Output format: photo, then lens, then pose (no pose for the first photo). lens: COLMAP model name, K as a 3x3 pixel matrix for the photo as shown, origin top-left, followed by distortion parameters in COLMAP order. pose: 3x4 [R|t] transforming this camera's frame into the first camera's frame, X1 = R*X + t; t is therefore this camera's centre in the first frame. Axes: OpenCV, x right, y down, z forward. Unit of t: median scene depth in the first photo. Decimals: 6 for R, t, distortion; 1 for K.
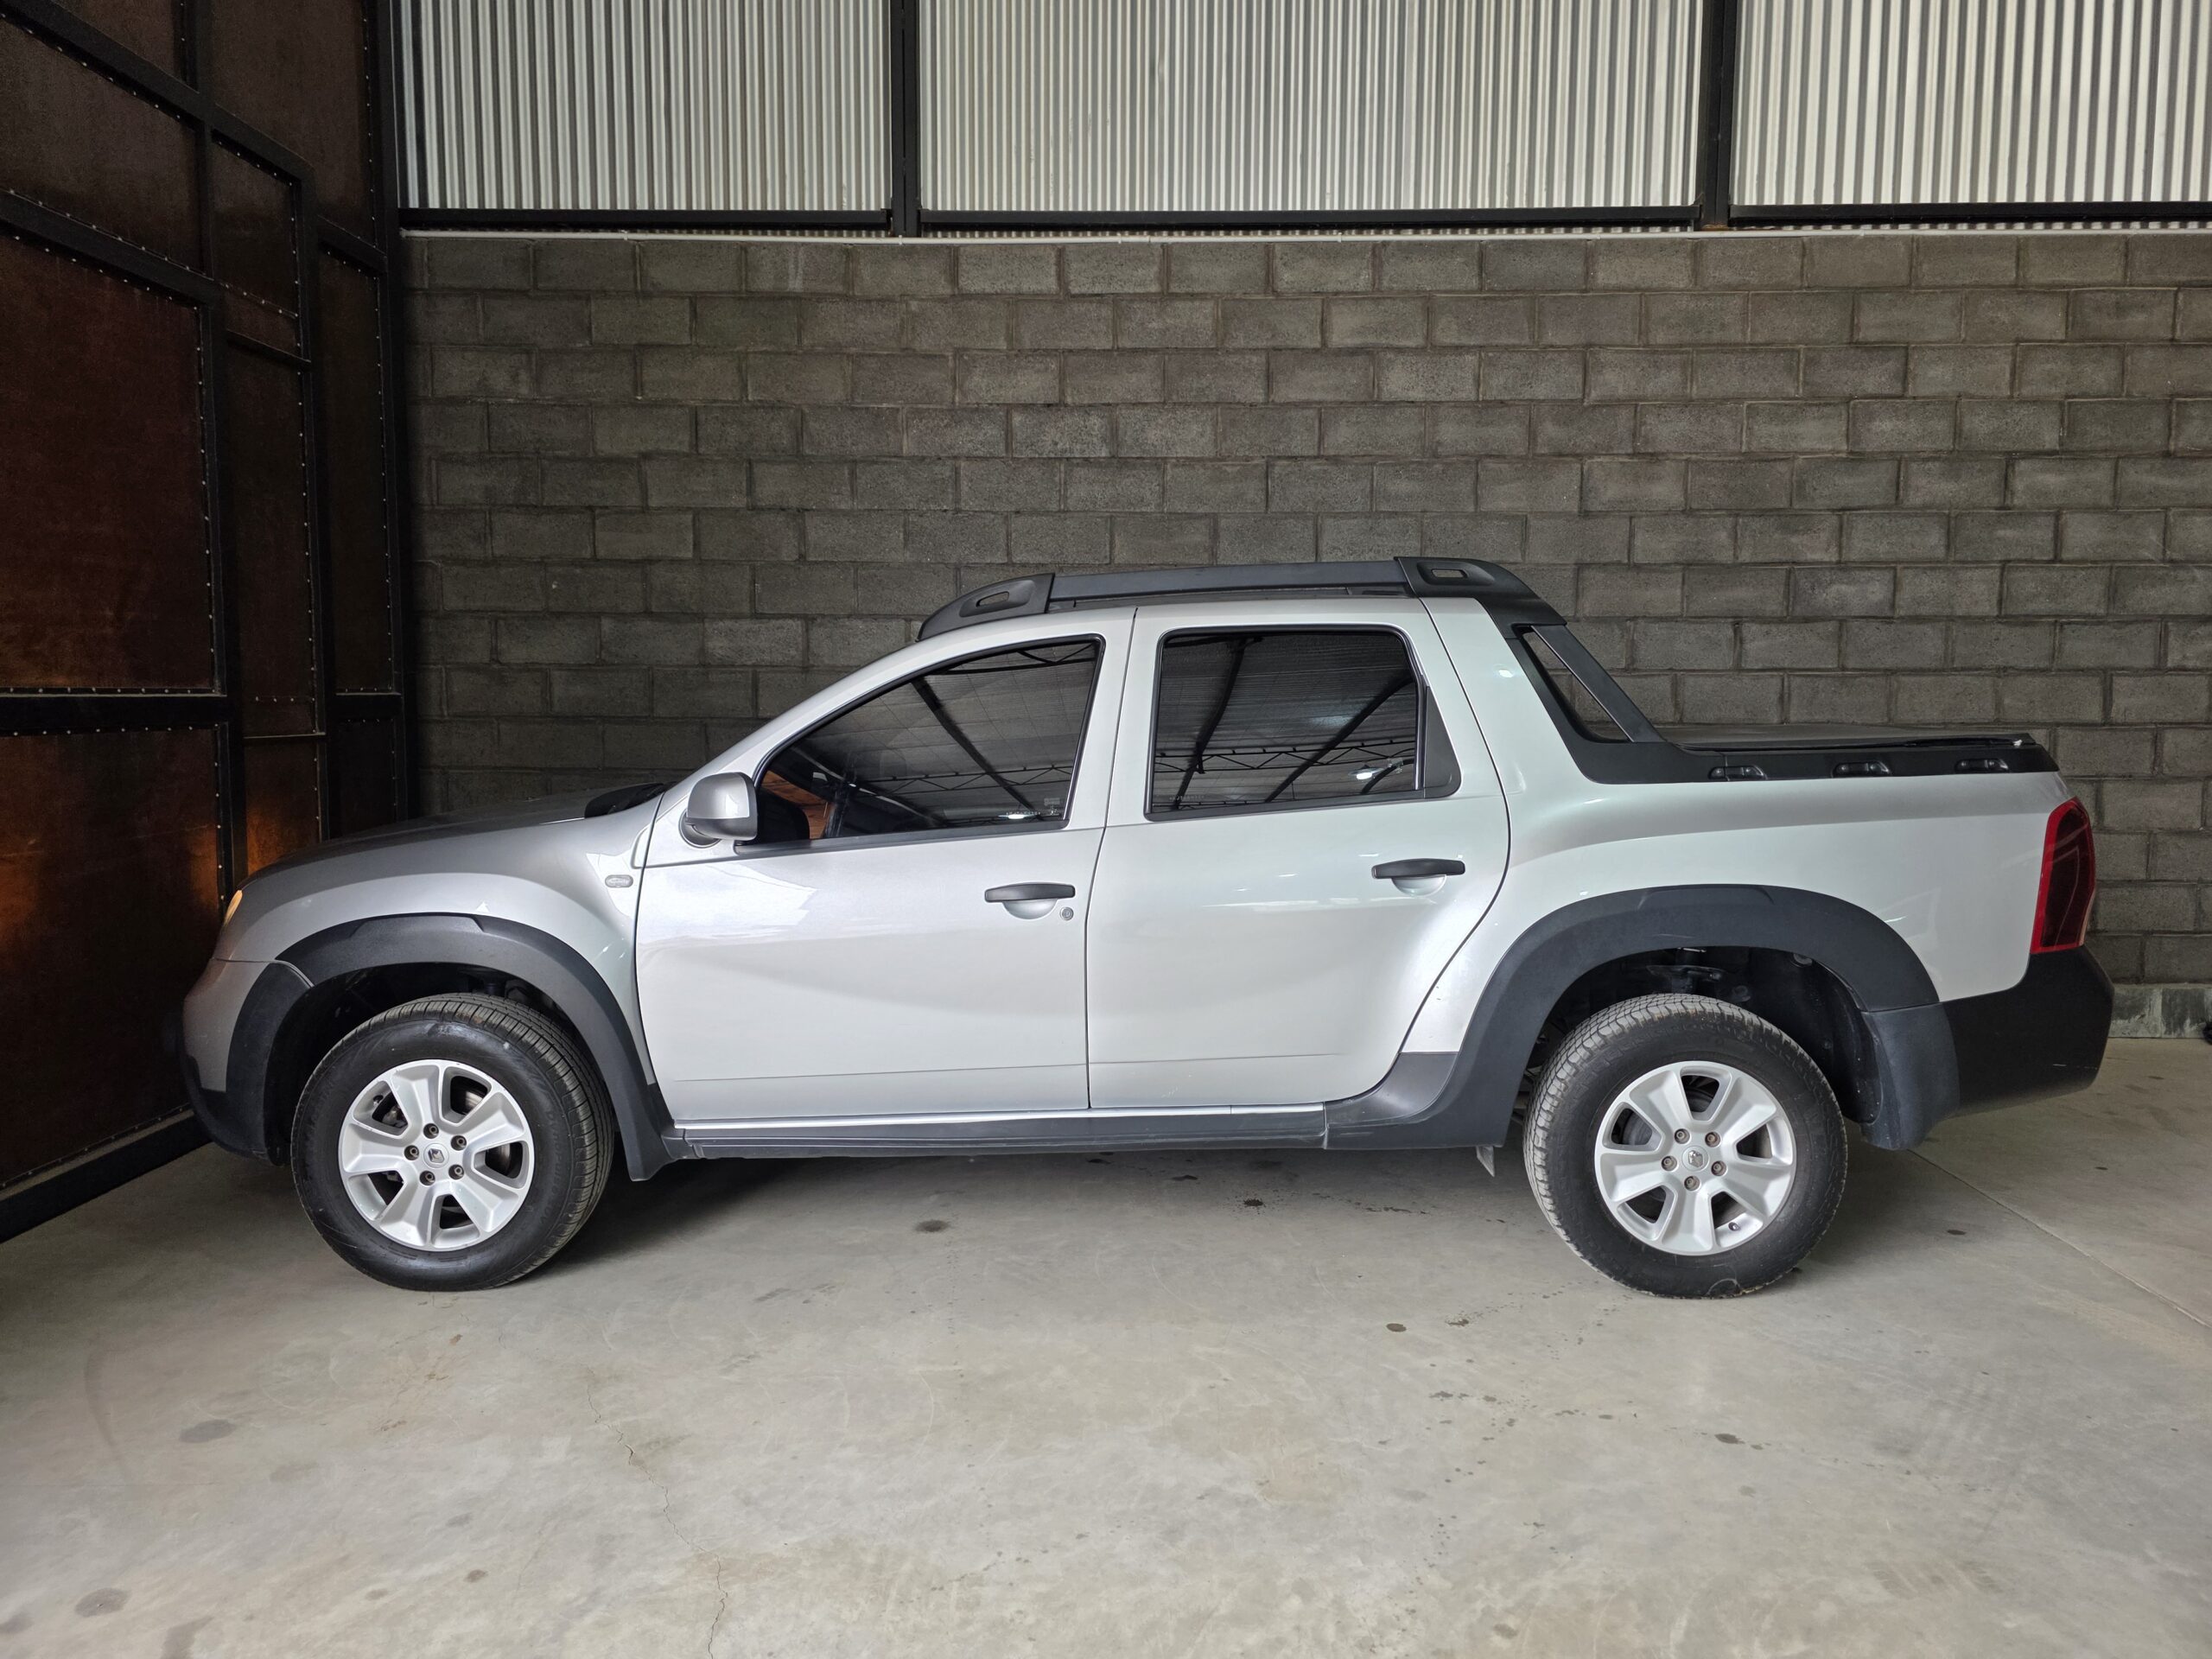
lens RADIAL K [[1495.5, 0, 1116.5], [0, 1495.5, 836.7], [0, 0, 1]] dist [0.054695, -0.051799]
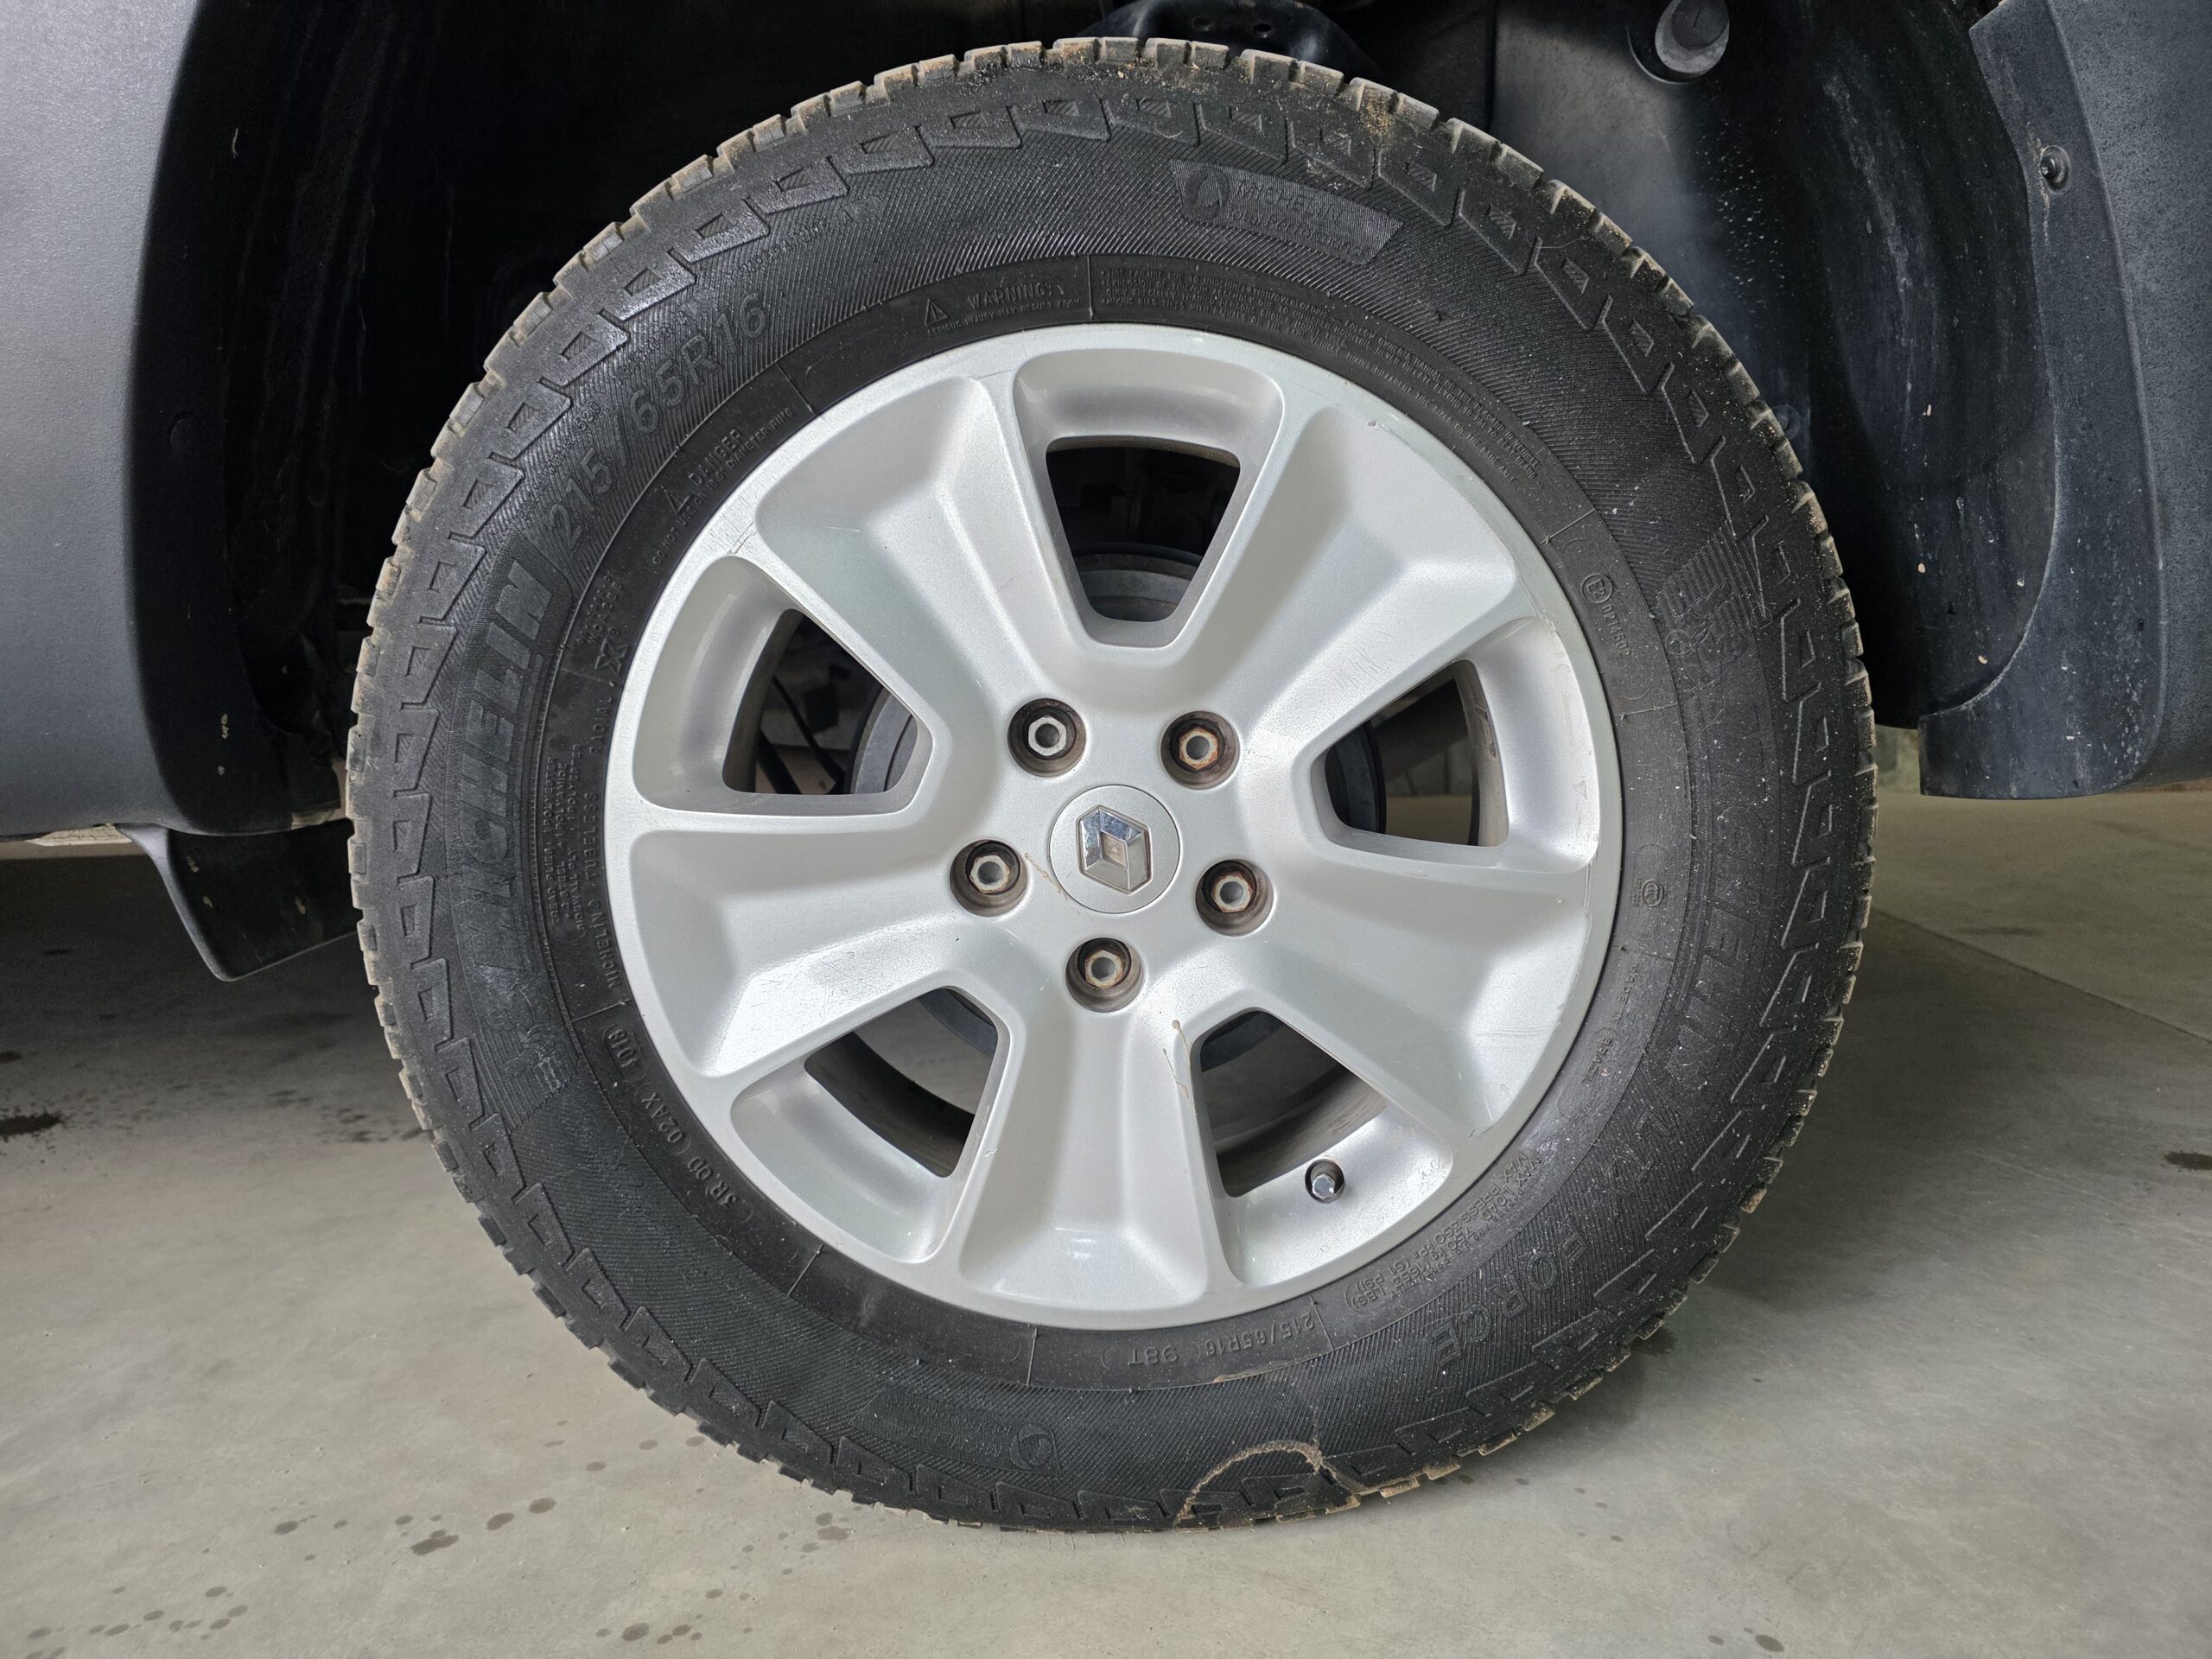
lens RADIAL K [[1497.2, 0, 1106.0], [0, 1497.2, 829.5], [0, 0, 1]] dist [0.054792, -0.052804]
pose [[0.999699, -0.016599, 0.018075, 0.218801], [0.015649, 0.998552, 0.051468, 0.115896], [-0.018903, -0.051169, 0.998511, 0.464574]]
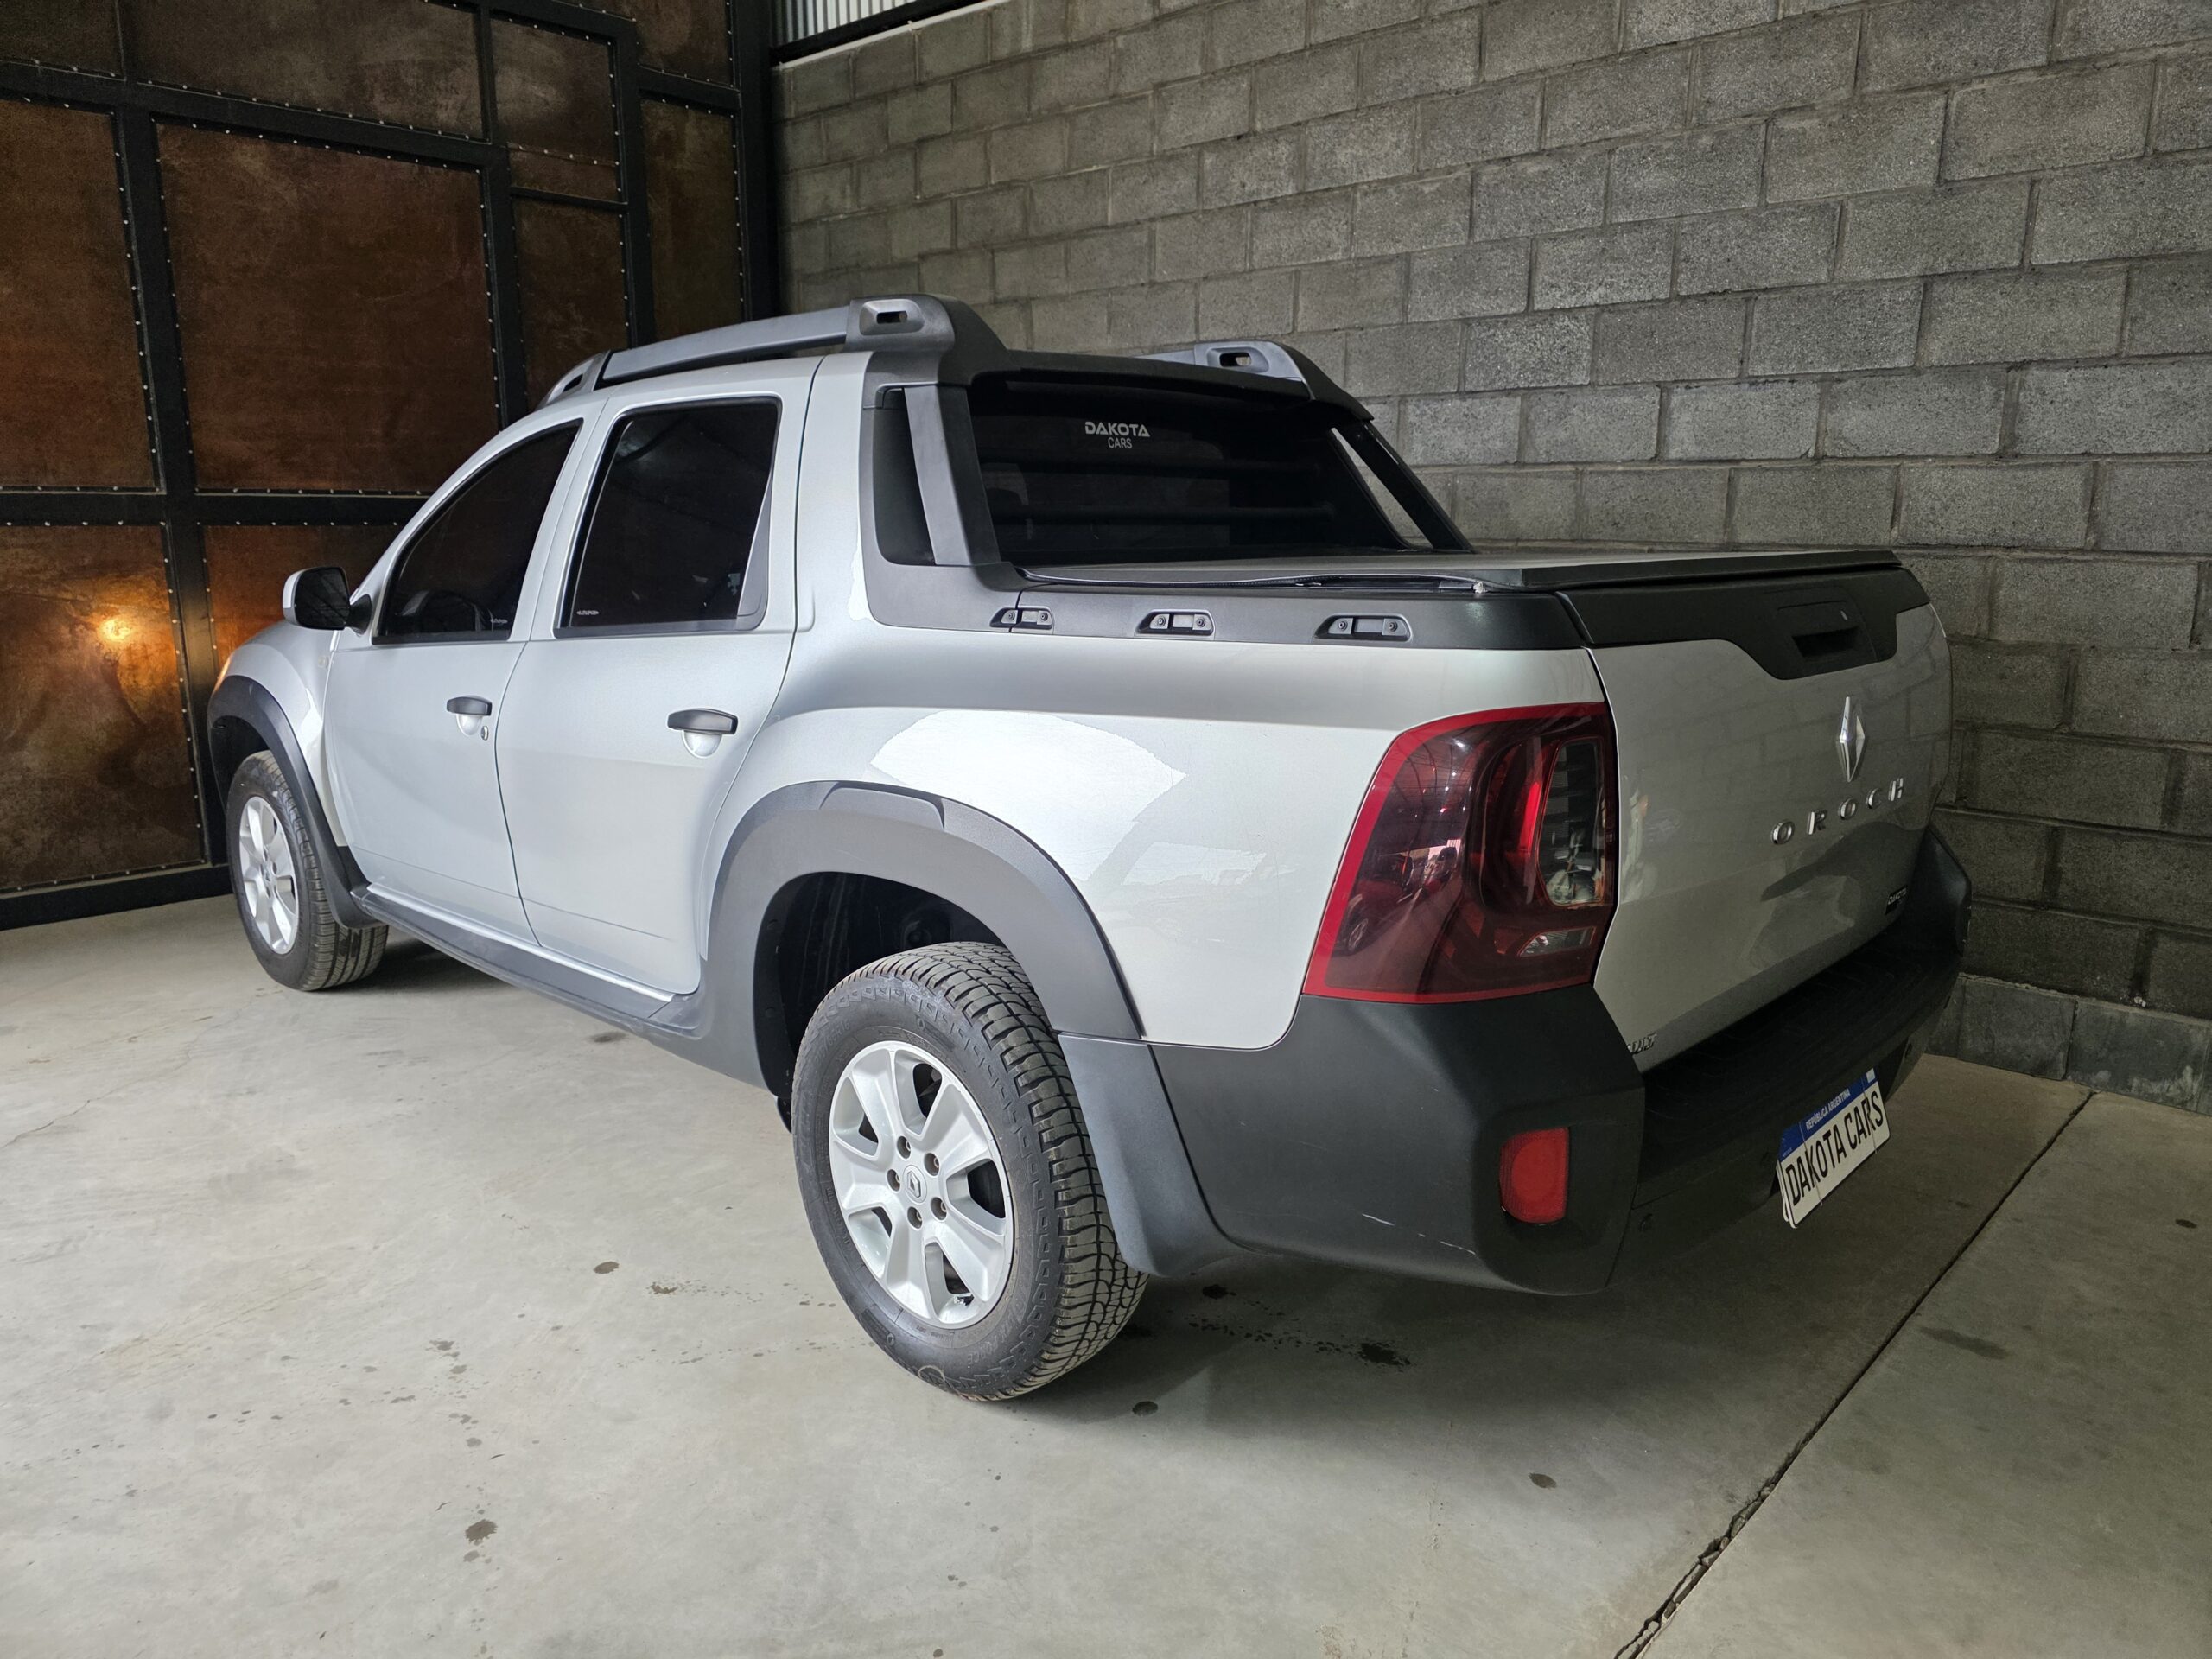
lens RADIAL K [[1485.4, 0, 1128.7], [0, 1485.4, 844.6], [0, 0, 1]] dist [0.043329, -0.043513]
pose [[0.739025, 0.151620, -0.656394, 0.503692], [-0.068897, 0.986246, 0.150243, -0.026313], [0.670145, -0.065810, 0.739306, 0.333851]]
